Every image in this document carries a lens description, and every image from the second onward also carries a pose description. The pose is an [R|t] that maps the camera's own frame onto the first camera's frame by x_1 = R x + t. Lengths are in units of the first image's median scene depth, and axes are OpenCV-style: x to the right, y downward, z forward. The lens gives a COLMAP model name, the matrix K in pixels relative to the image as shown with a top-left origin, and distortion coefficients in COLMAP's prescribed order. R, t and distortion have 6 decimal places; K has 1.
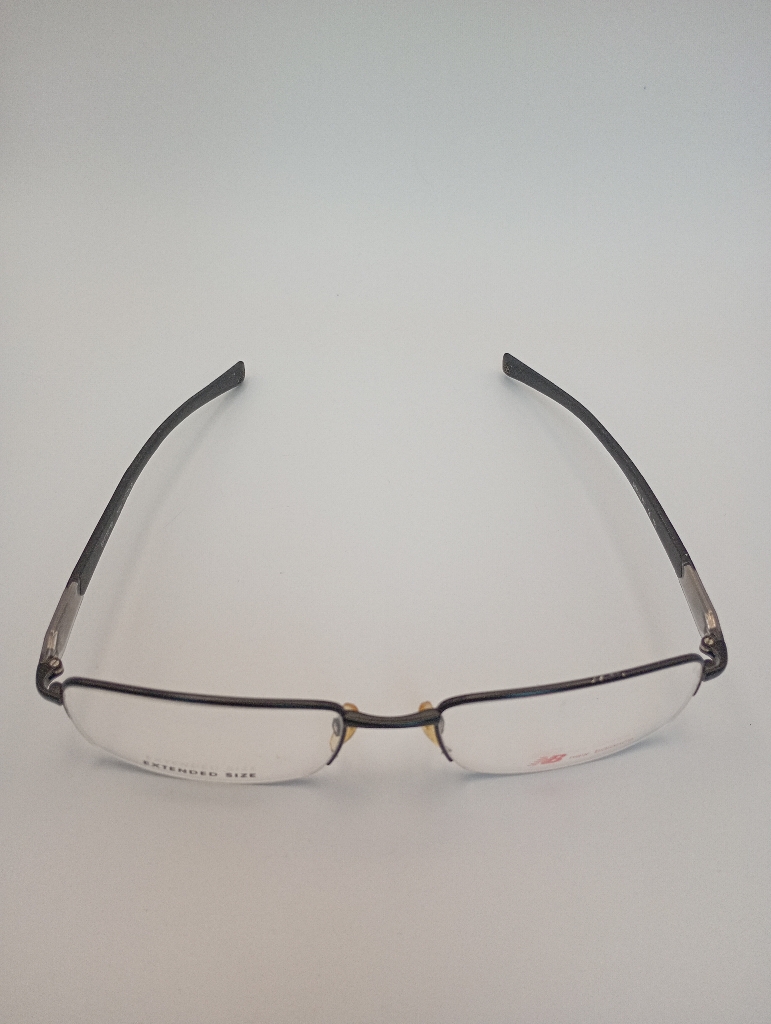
lens RADIAL K [[946.5, 0, 383.4], [0, 946.5, 512.5], [0, 0, 1]] dist [0.003179, 0.001940]
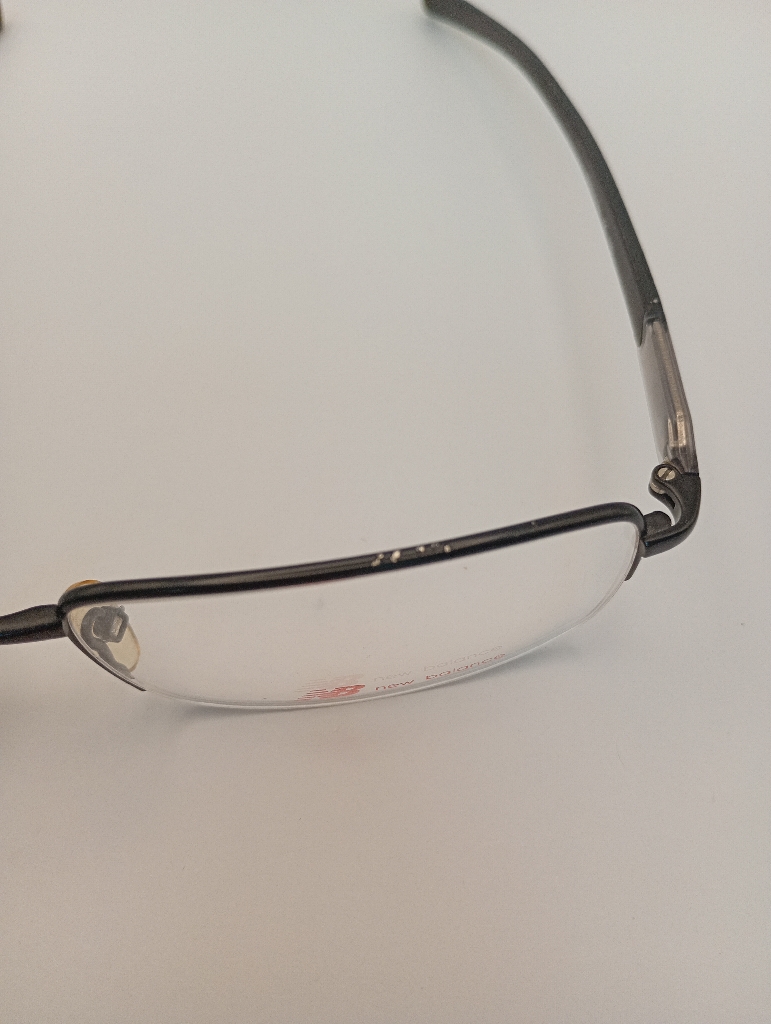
lens RADIAL K [[946.5, 0, 387.7], [0, 946.5, 513.3], [0, 0, 1]] dist [0.003179, 0.001940]
pose [[0.997663, 0.026625, -0.062928, 0.234303], [-0.011916, 0.974640, 0.223461, 0.048873], [0.067282, -0.222189, 0.972680, 0.516413]]
